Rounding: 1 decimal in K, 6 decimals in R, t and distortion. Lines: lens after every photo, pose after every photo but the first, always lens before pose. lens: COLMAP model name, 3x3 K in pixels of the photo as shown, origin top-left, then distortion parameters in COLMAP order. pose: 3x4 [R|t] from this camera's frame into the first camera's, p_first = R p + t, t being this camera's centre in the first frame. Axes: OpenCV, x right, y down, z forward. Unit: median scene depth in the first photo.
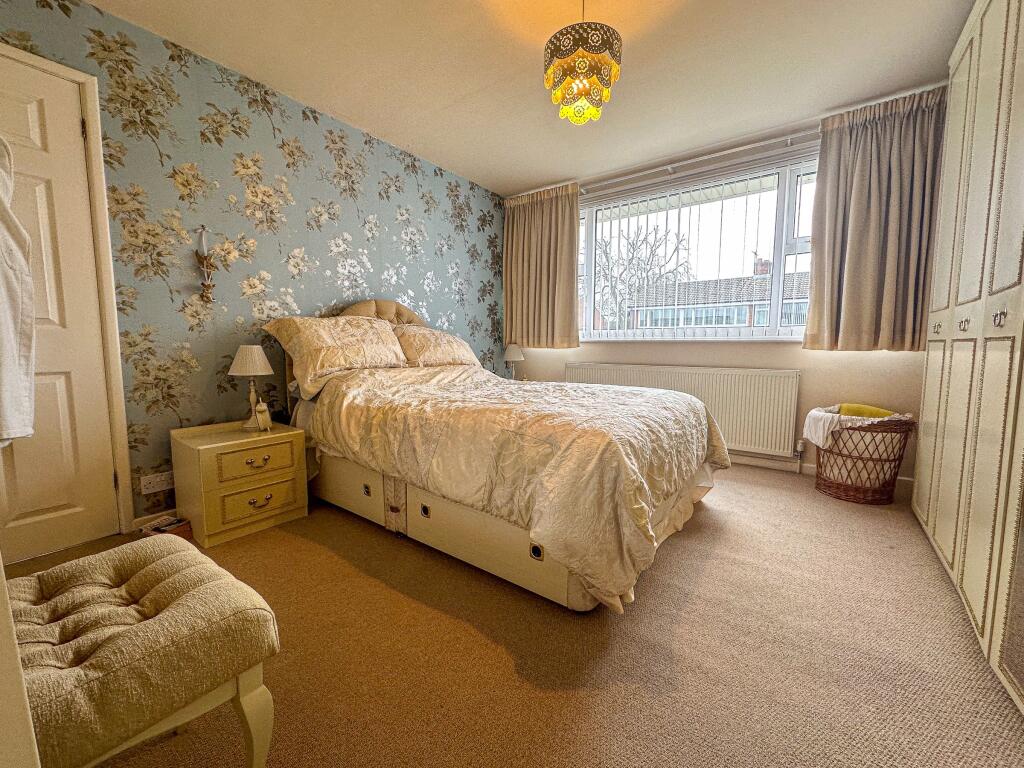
lens RADIAL K [[410.0, 0, 512.0], [0, 410.0, 384.0], [0, 0, 1]] dist [-0.000537, 0.000041]
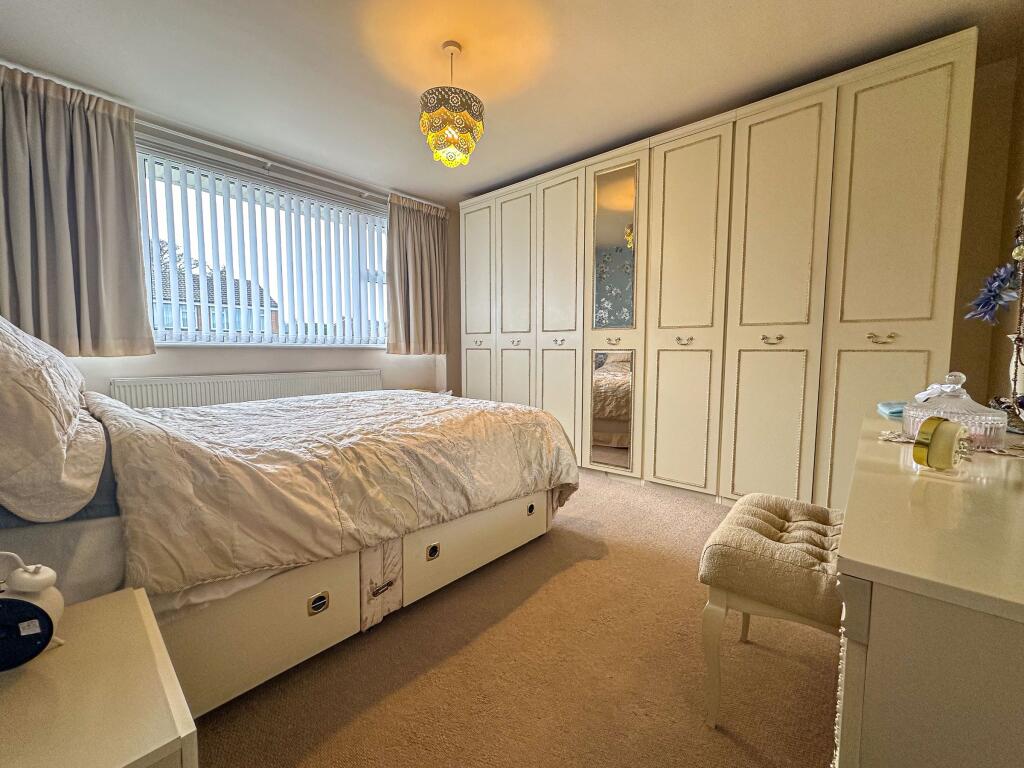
lens RADIAL K [[410.0, 0, 512.0], [0, 410.0, 384.0], [0, 0, 1]] dist [-0.000537, 0.000041]
pose [[0.090122, -0.083576, 0.992418, -0.883360], [0.090217, 0.993061, 0.075438, -0.071456], [-0.991836, 0.082735, 0.097036, 0.644084]]
